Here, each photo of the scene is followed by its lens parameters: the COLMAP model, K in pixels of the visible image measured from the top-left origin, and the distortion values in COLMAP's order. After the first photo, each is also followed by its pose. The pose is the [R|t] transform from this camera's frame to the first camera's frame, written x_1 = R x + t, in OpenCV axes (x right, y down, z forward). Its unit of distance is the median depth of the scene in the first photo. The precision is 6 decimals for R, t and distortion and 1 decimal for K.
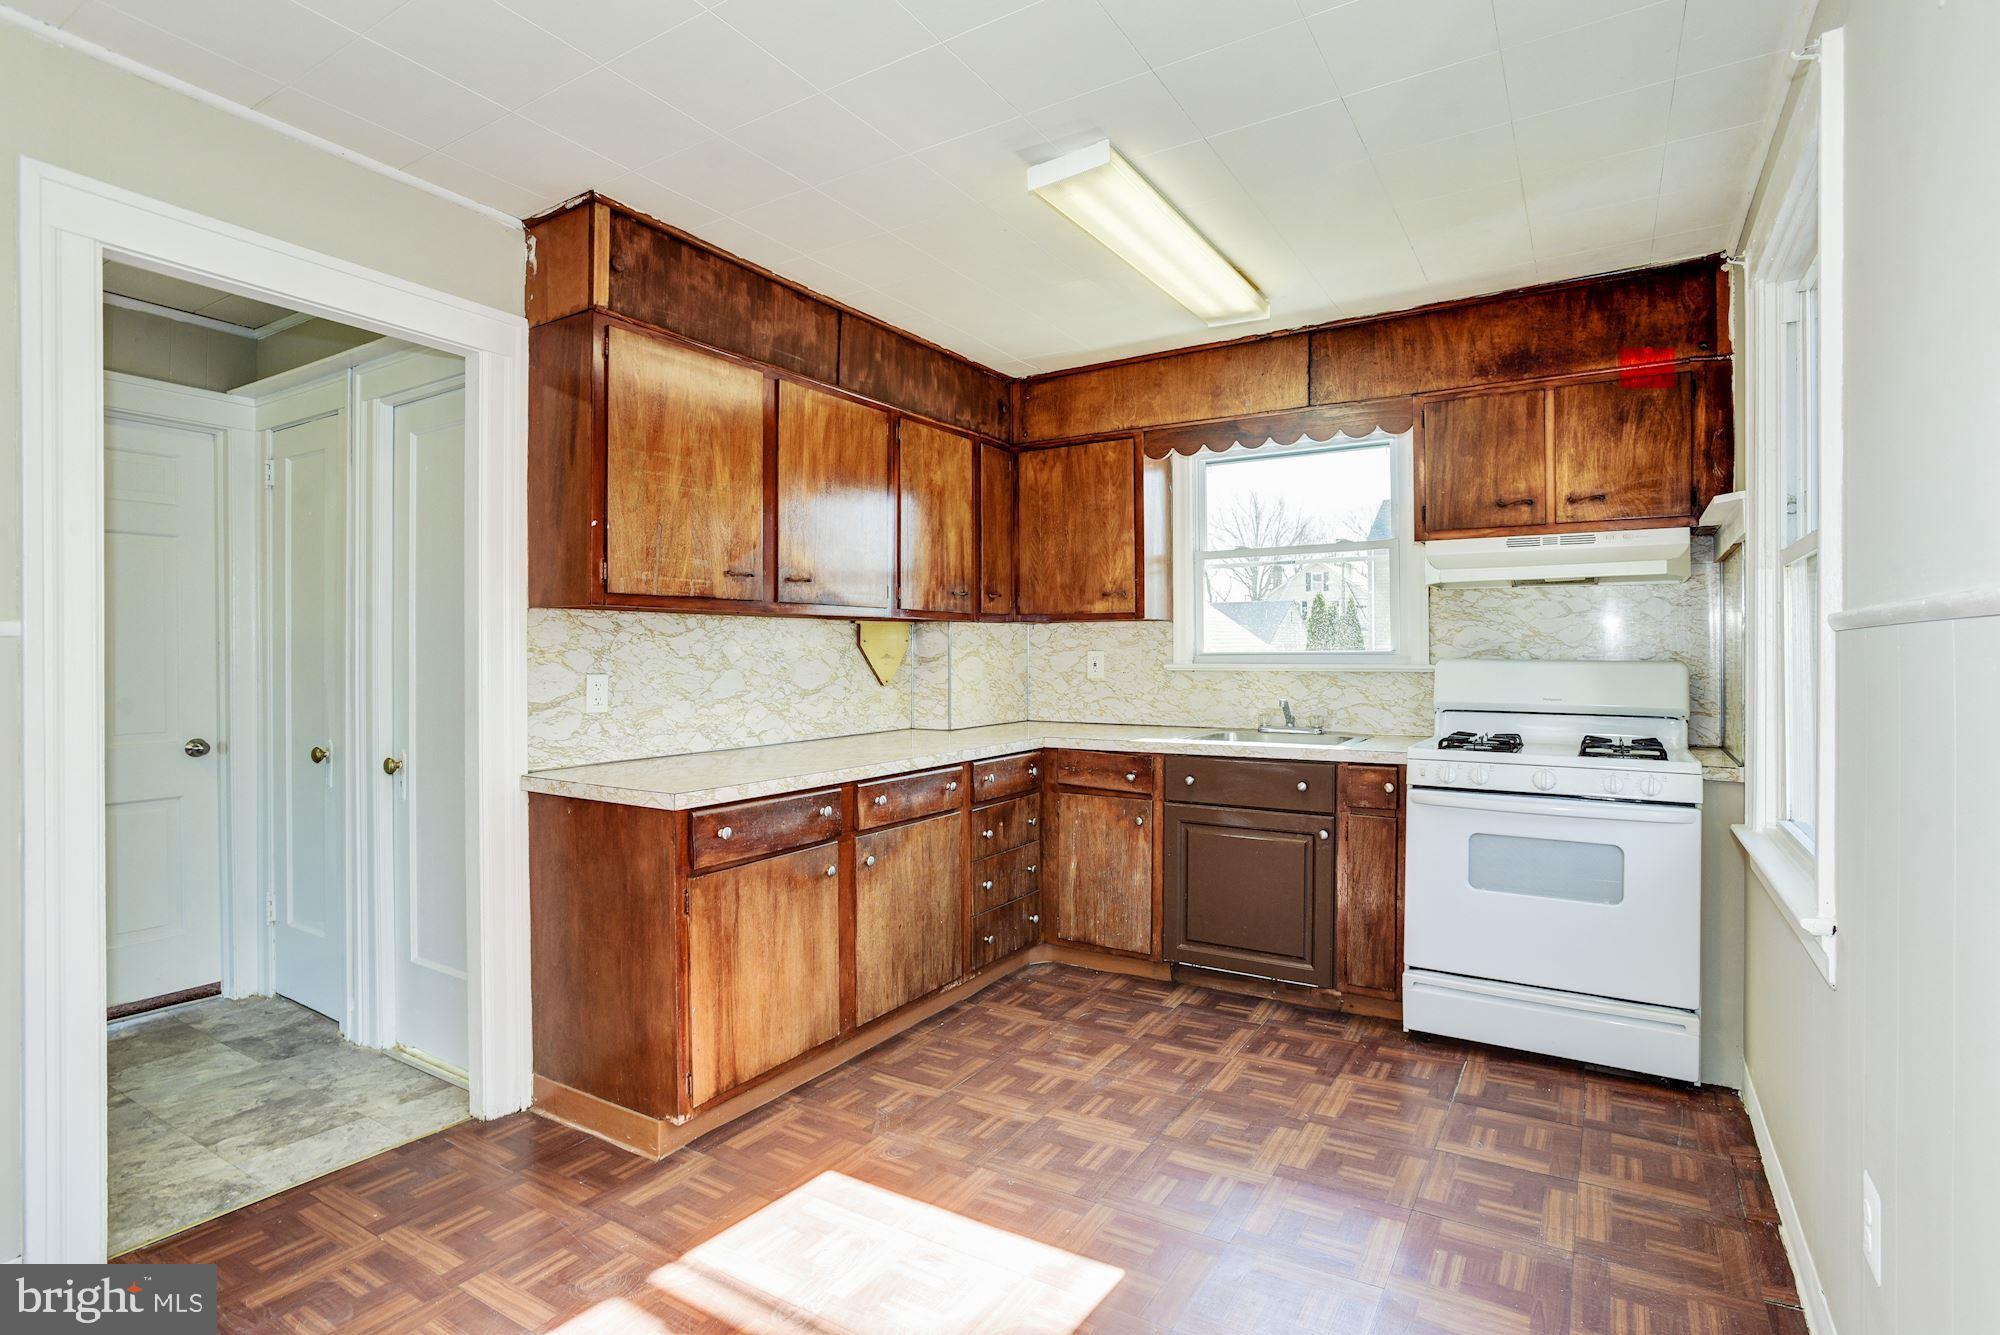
lens RADIAL K [[1079.5, 0, 912.8], [0, 1079.5, 644.9], [0, 0, 1]] dist [-0.067423, 0.056457]
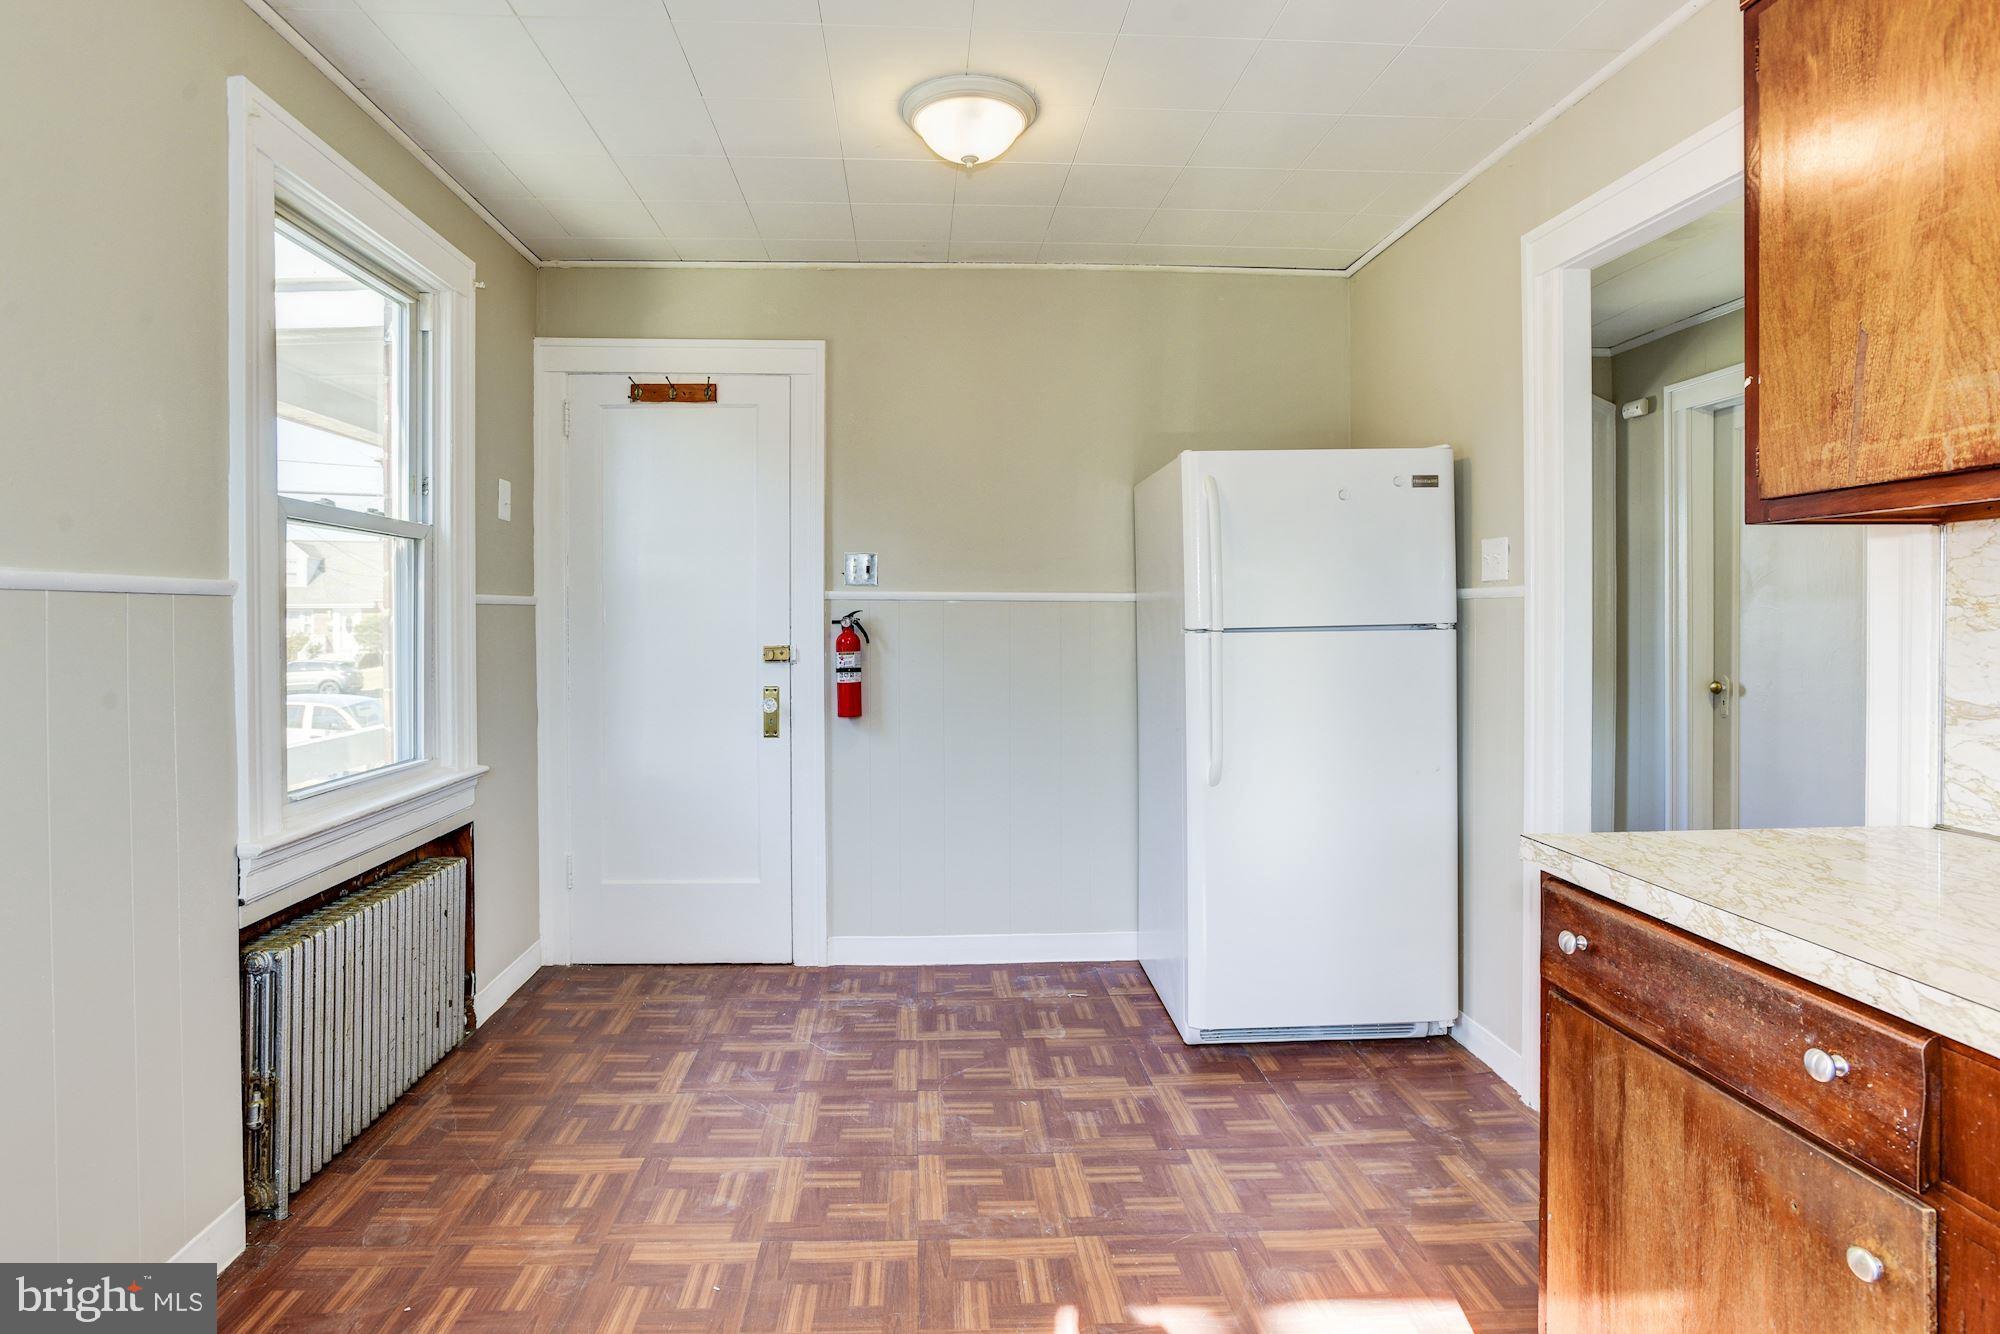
lens RADIAL K [[998.7, 0, 963.4], [0, 998.7, 620.3], [0, 0, 1]] dist [-0.039656, 0.017766]
pose [[-0.788480, 0.007873, -0.615010, 0.287508], [0.008151, 0.999964, 0.002350, 0.007510], [0.615007, -0.003160, -0.788516, 0.934758]]
